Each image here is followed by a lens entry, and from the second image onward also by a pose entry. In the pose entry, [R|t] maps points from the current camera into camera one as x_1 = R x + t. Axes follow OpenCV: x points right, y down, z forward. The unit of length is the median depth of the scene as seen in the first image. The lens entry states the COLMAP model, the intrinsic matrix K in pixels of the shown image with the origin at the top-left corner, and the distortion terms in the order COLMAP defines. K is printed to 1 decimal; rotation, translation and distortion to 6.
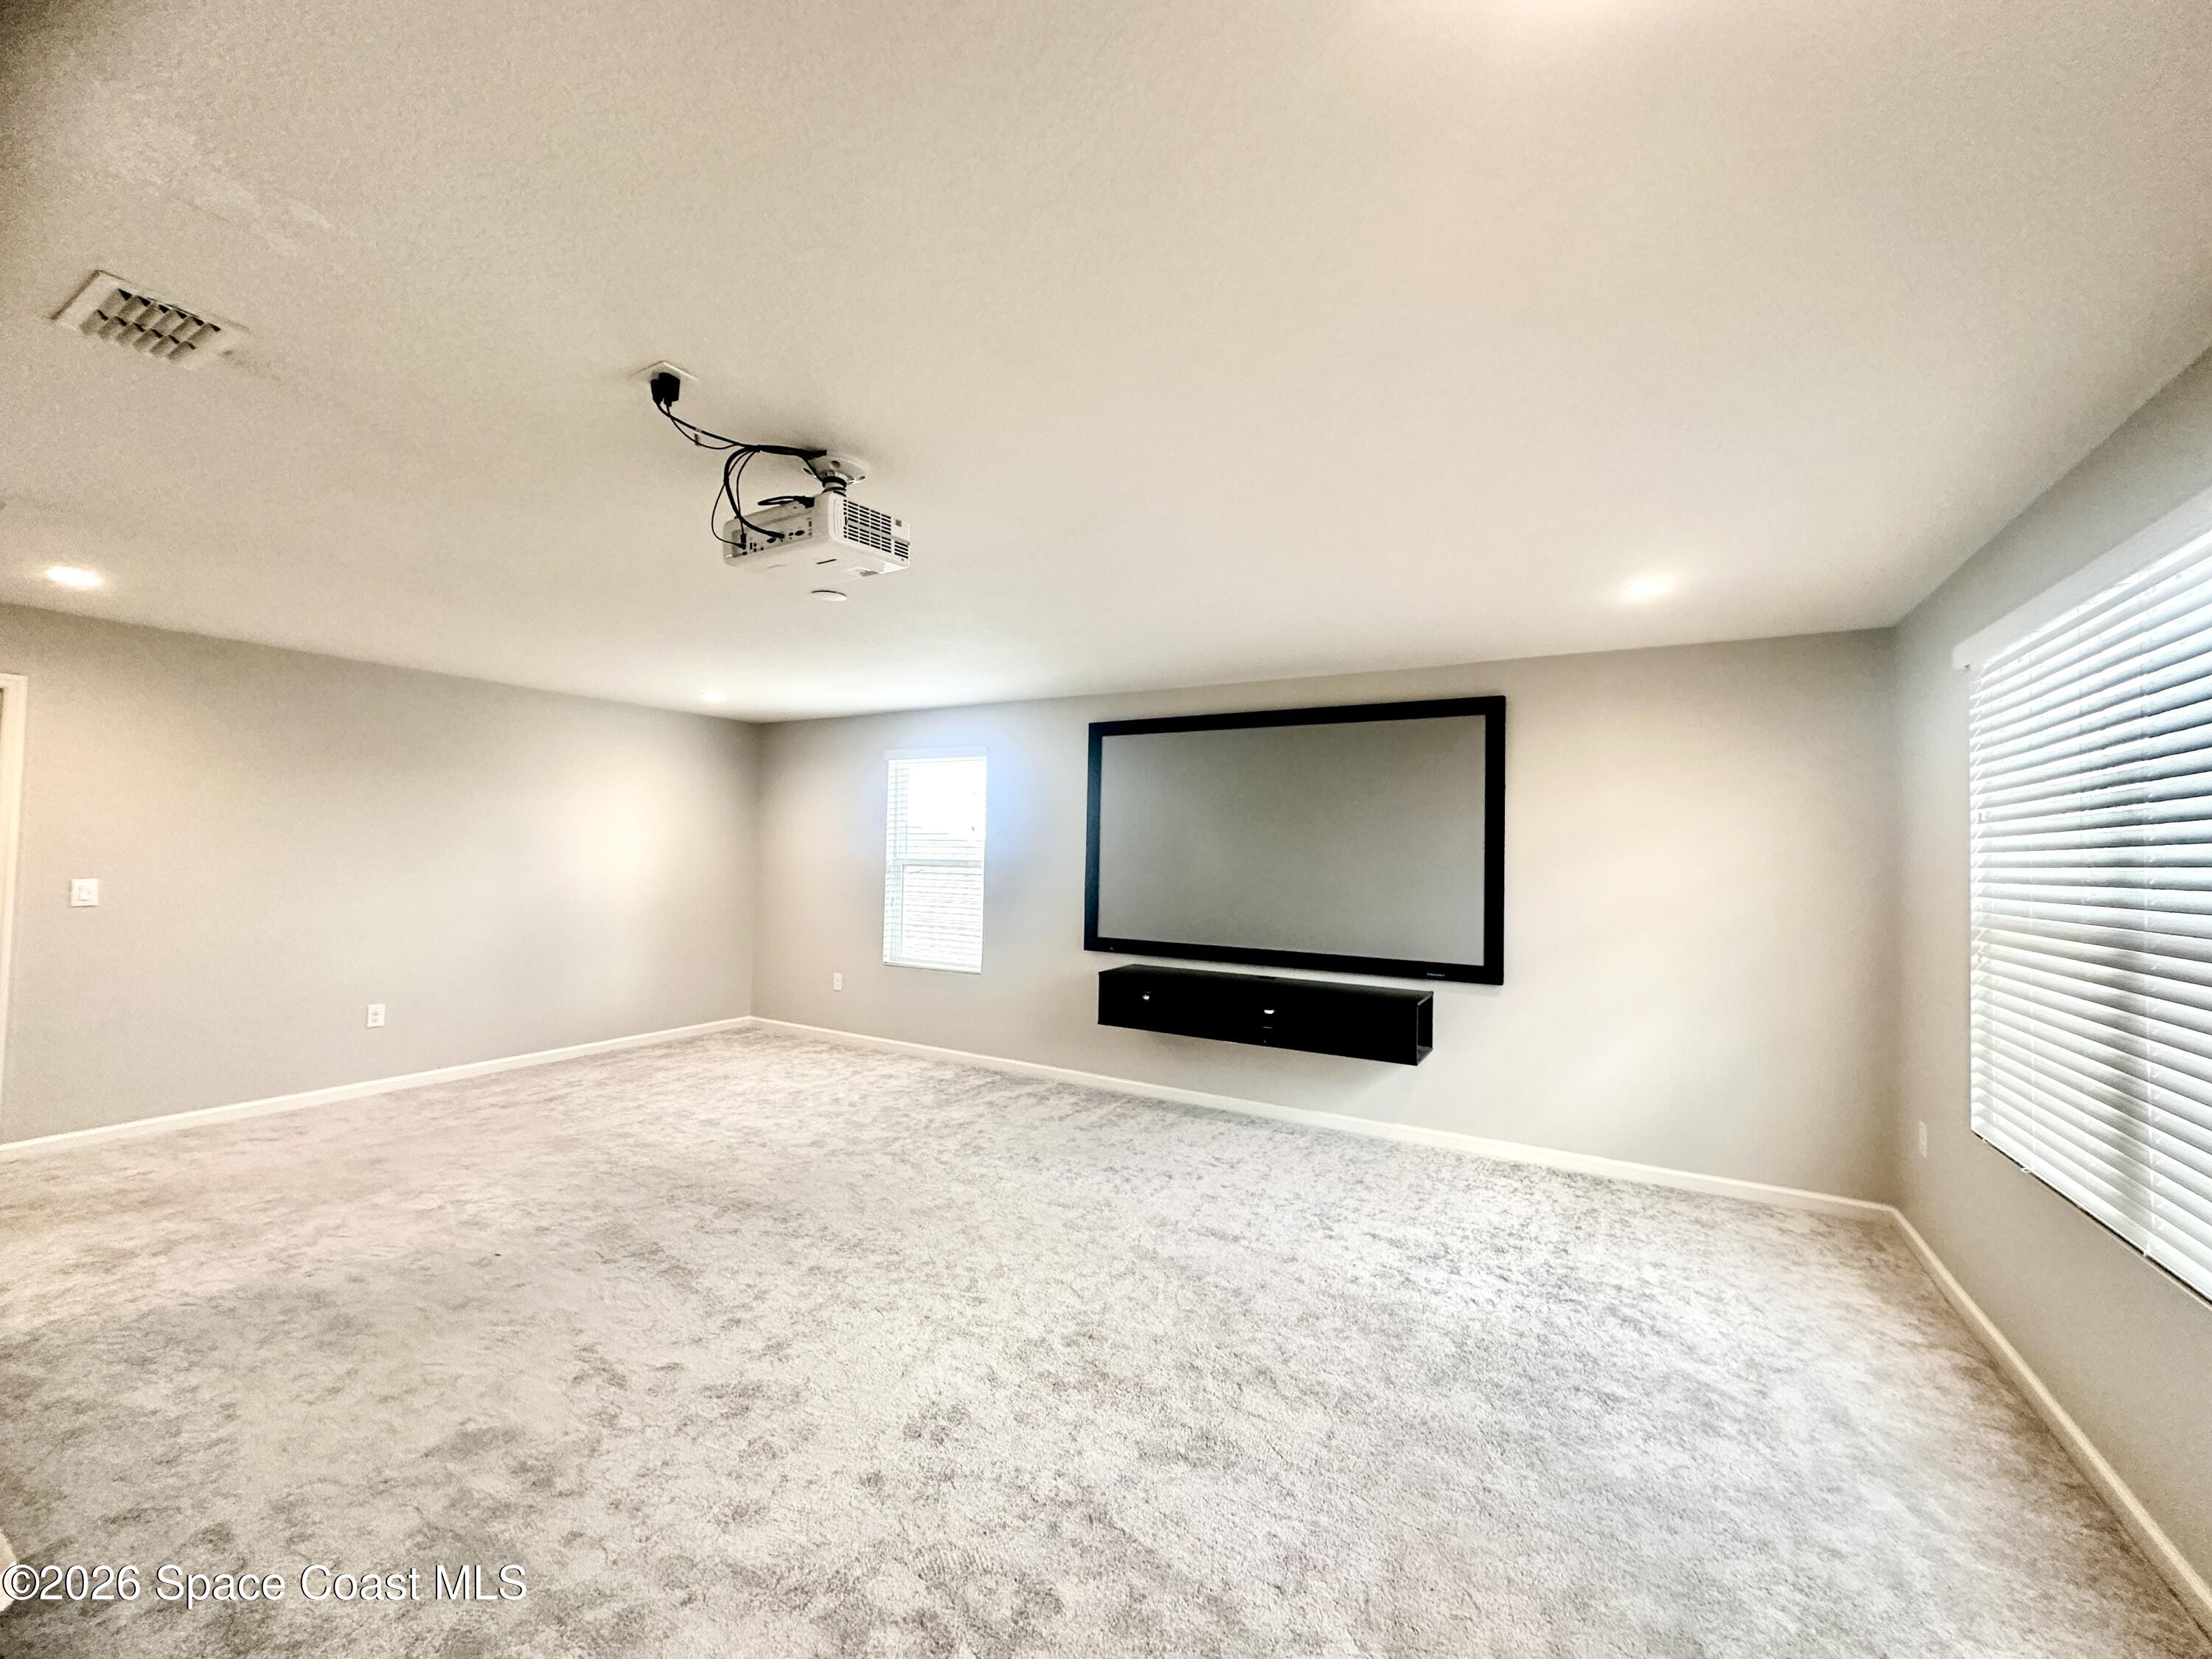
lens RADIAL K [[881.8, 0, 1105.2], [0, 881.8, 829.2], [0, 0, 1]] dist [-0.002061, -0.000278]
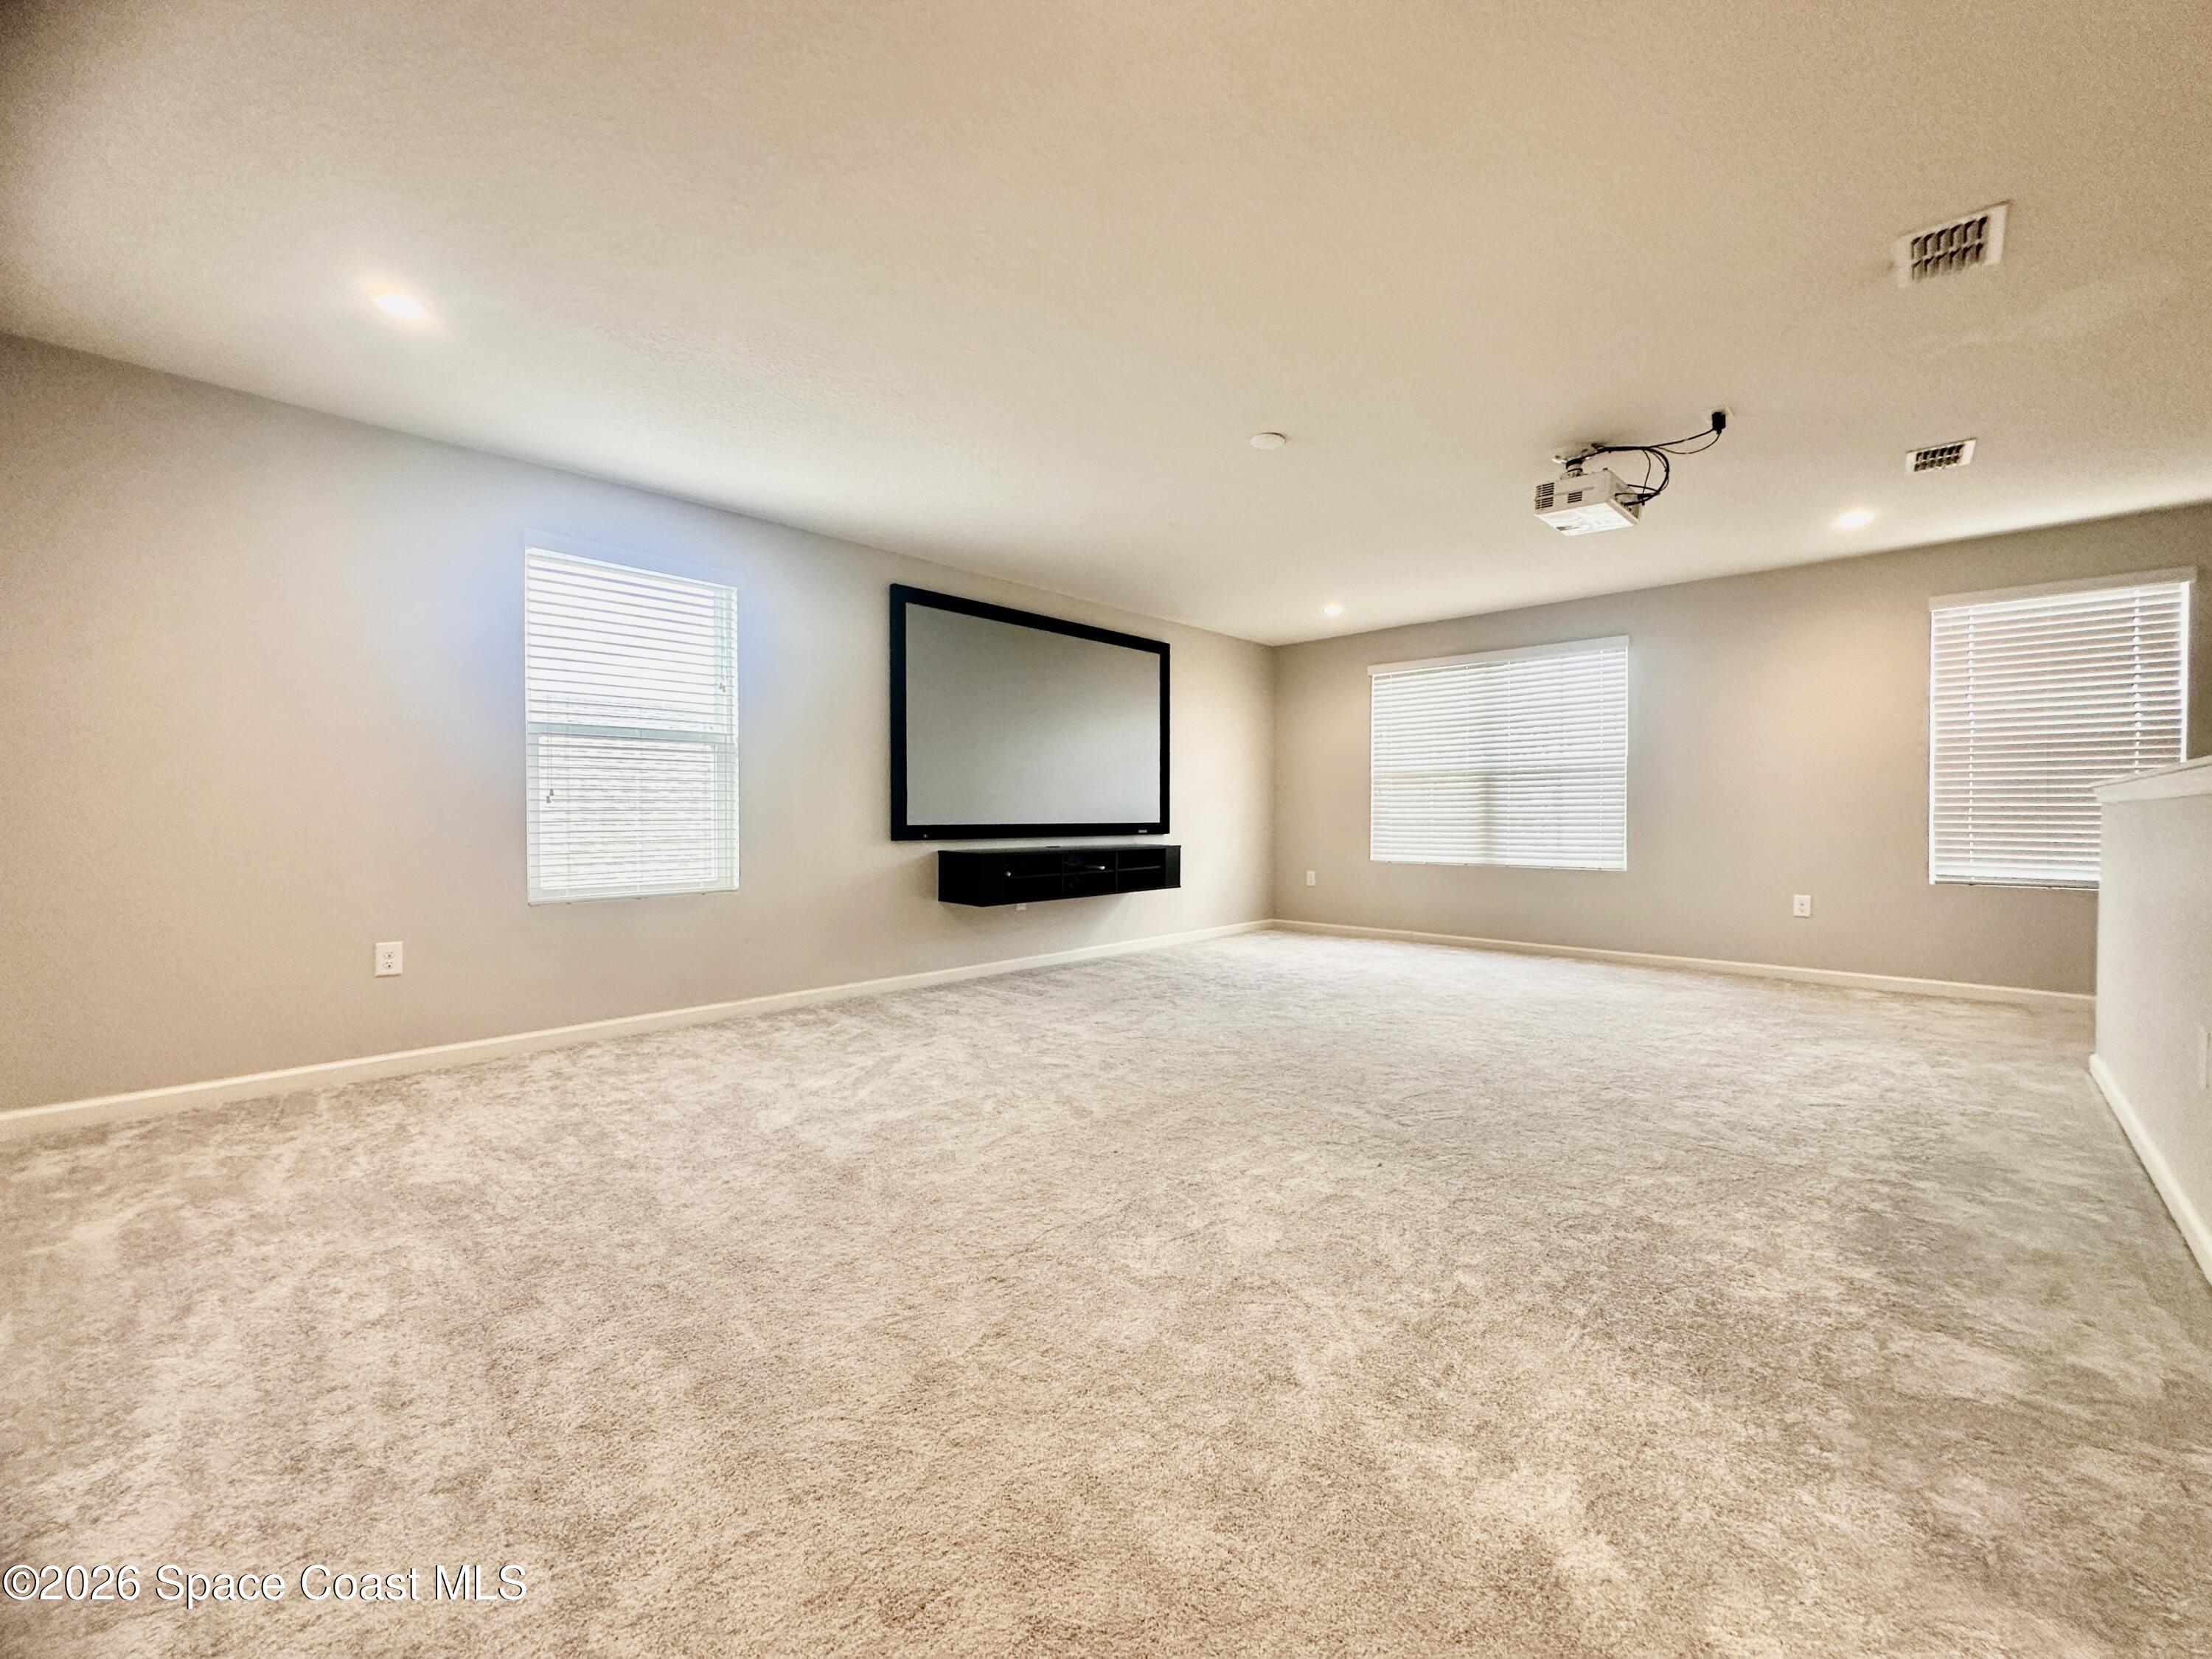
lens RADIAL K [[881.8, 0, 1103.3], [0, 881.8, 823.4], [0, 0, 1]] dist [-0.002061, -0.000278]
pose [[0.246023, -0.028742, 0.968838, -0.833239], [-0.021704, 0.999146, 0.035153, 0.083914], [-0.969021, -0.029676, 0.245189, 0.580967]]
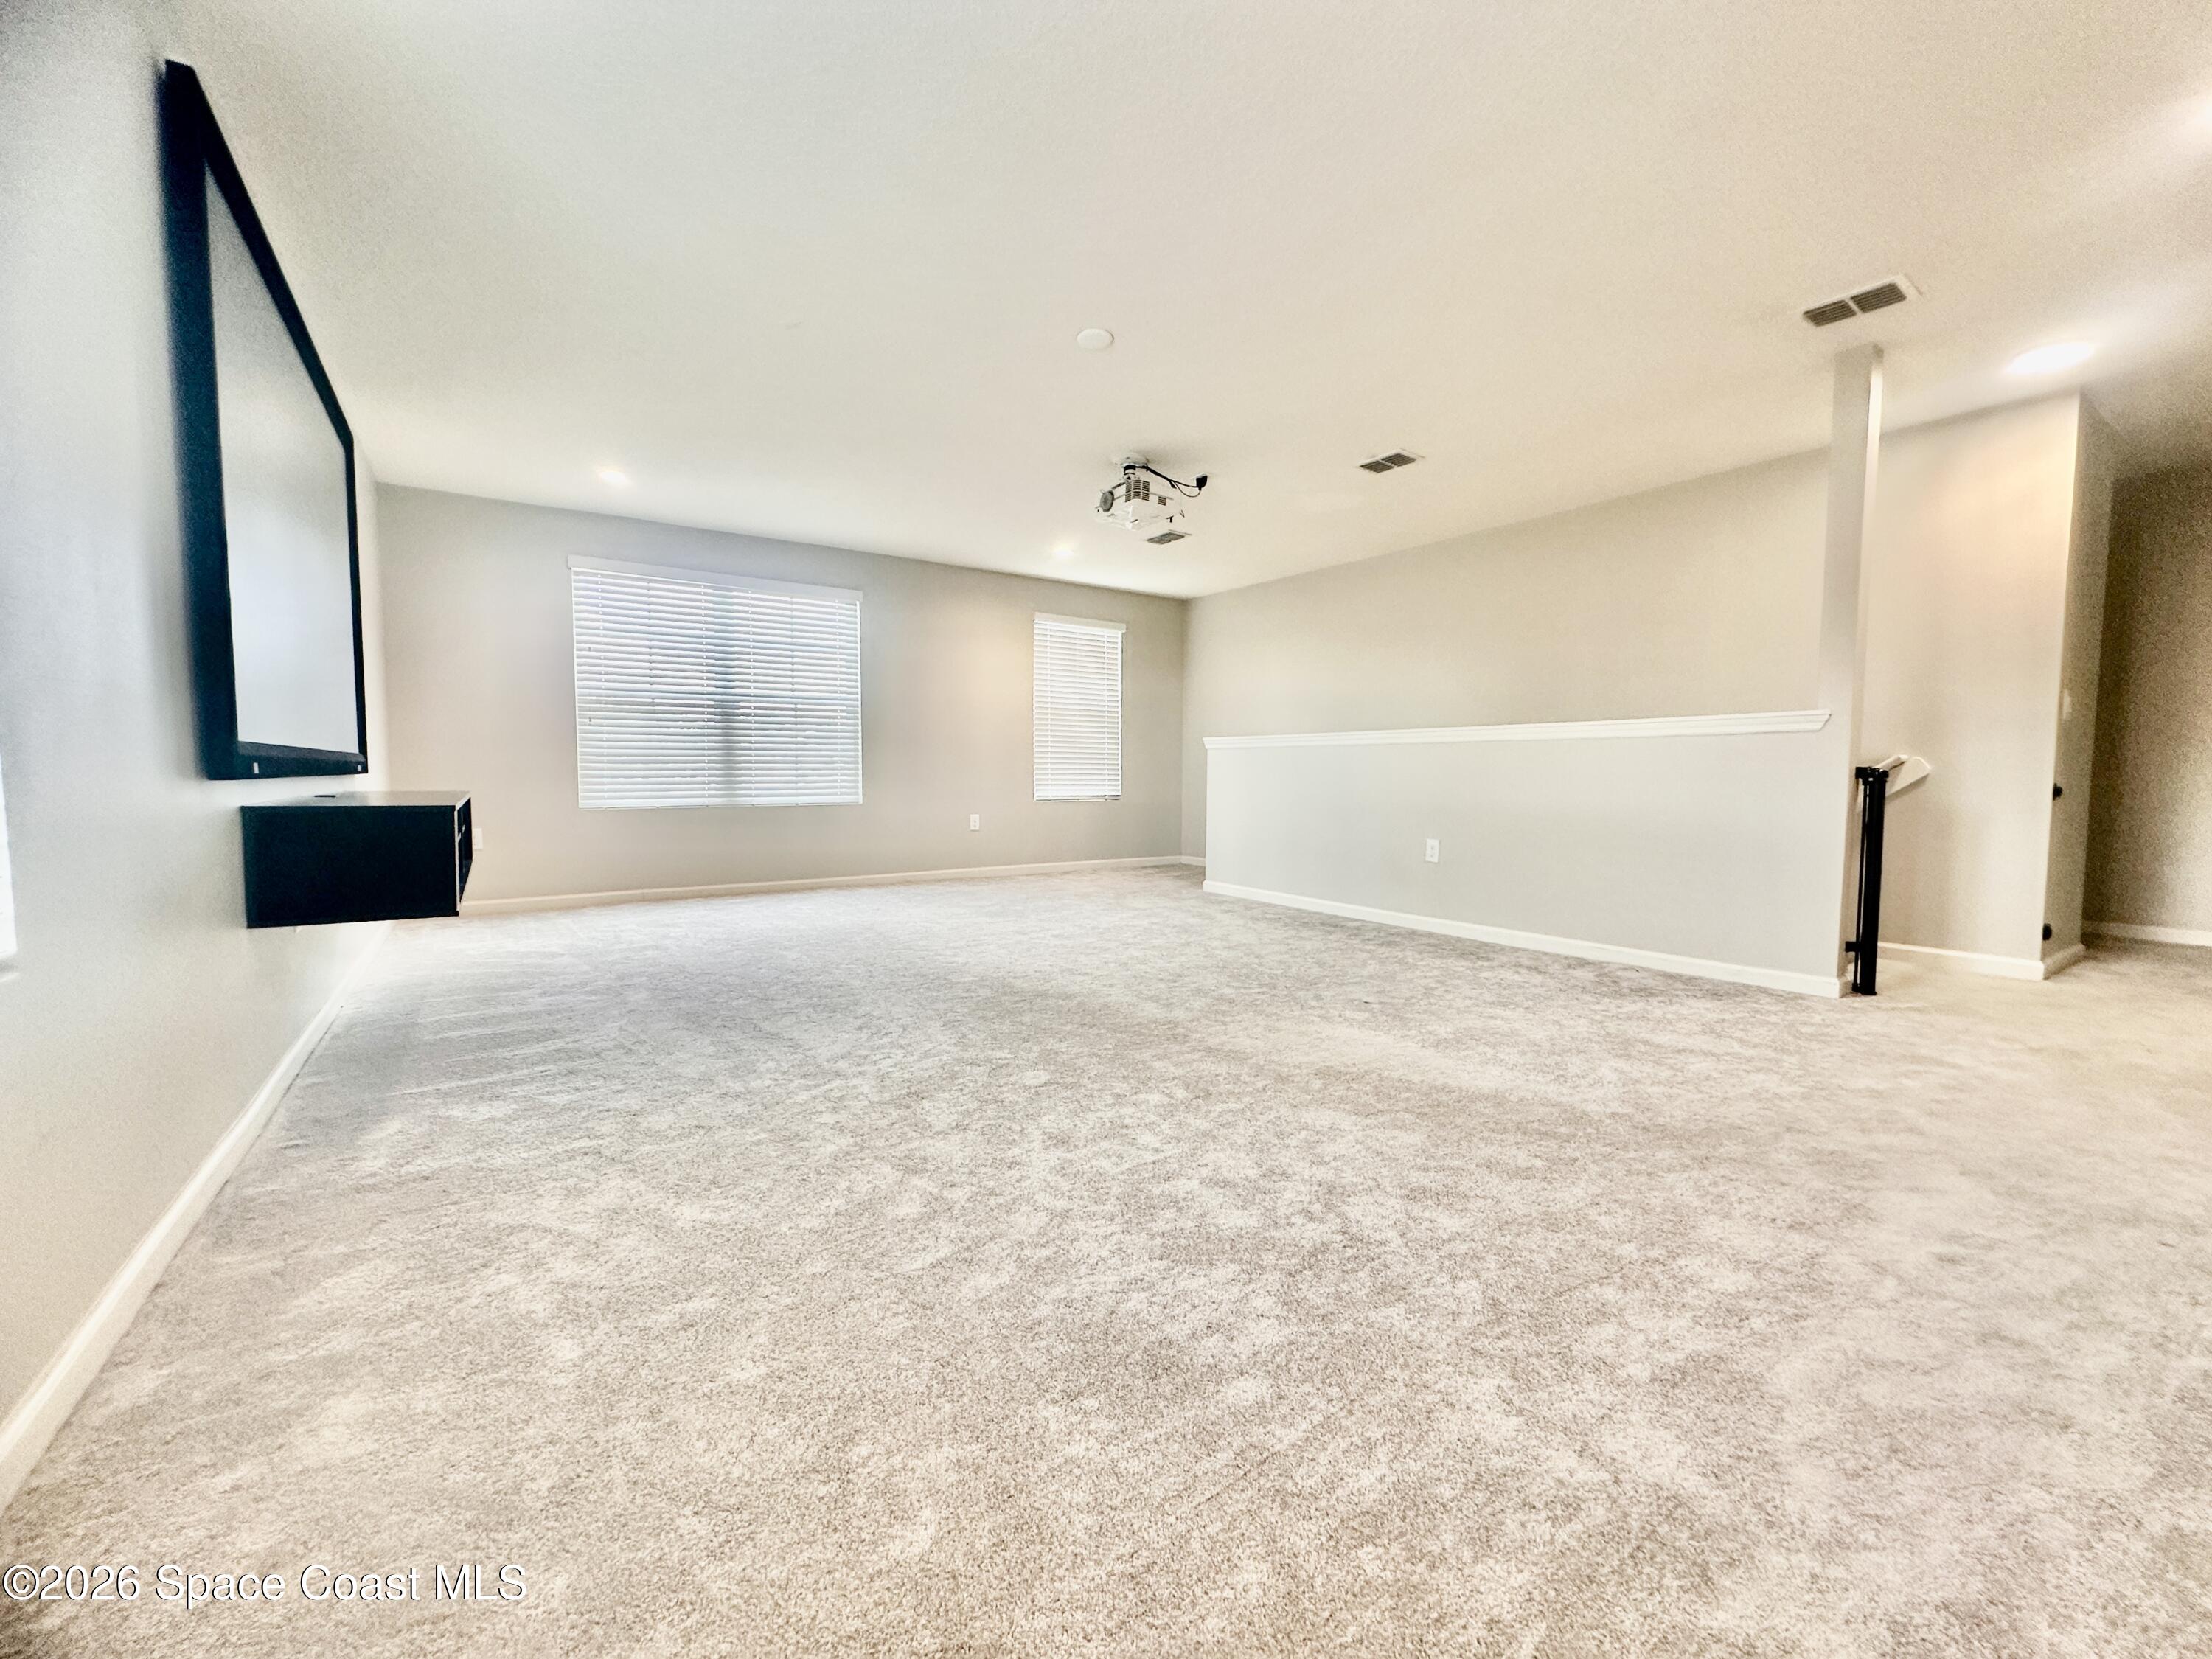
lens RADIAL K [[881.8, 0, 1108.8], [0, 881.8, 825.9], [0, 0, 1]] dist [-0.002061, -0.000278]
pose [[-0.903088, -0.046754, 0.426902, -0.461814], [-0.029604, 0.998469, 0.046724, 0.129358], [-0.428433, 0.029558, -0.903090, 1.166732]]
